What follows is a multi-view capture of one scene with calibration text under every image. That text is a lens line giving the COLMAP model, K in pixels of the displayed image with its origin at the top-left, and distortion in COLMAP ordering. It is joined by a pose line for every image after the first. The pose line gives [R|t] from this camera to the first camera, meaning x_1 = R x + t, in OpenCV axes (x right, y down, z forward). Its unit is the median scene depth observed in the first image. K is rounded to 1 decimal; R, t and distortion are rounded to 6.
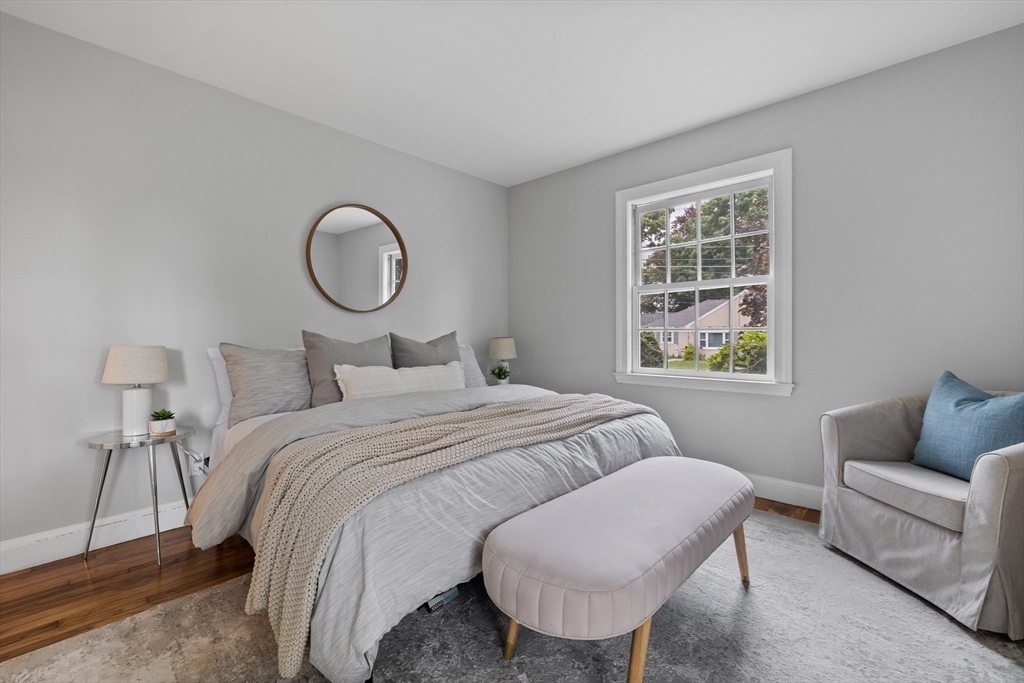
lens RADIAL K [[432.2, 0, 509.6], [0, 432.2, 333.5], [0, 0, 1]] dist [0.000510, 0.000037]
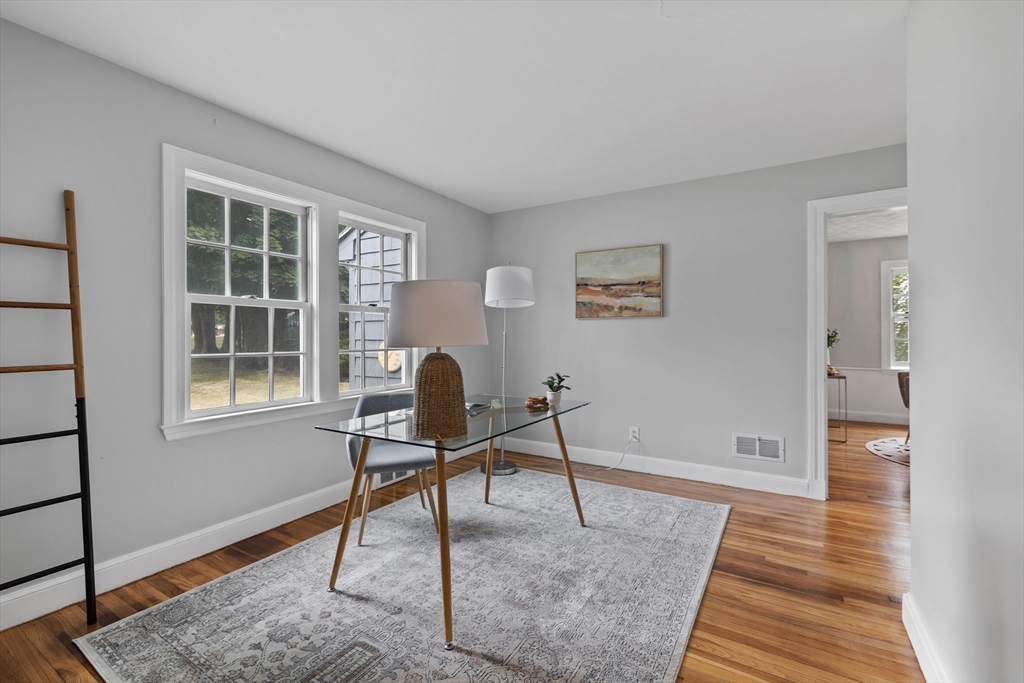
lens RADIAL K [[444.6, 0, 512.7], [0, 444.6, 331.6], [0, 0, 1]] dist [0.001836, 0.000093]
pose [[-0.244944, 0.019046, 0.969350, -1.013756], [0.035293, 0.999320, -0.010717, -0.043192], [-0.968895, 0.031586, -0.245449, 1.296578]]
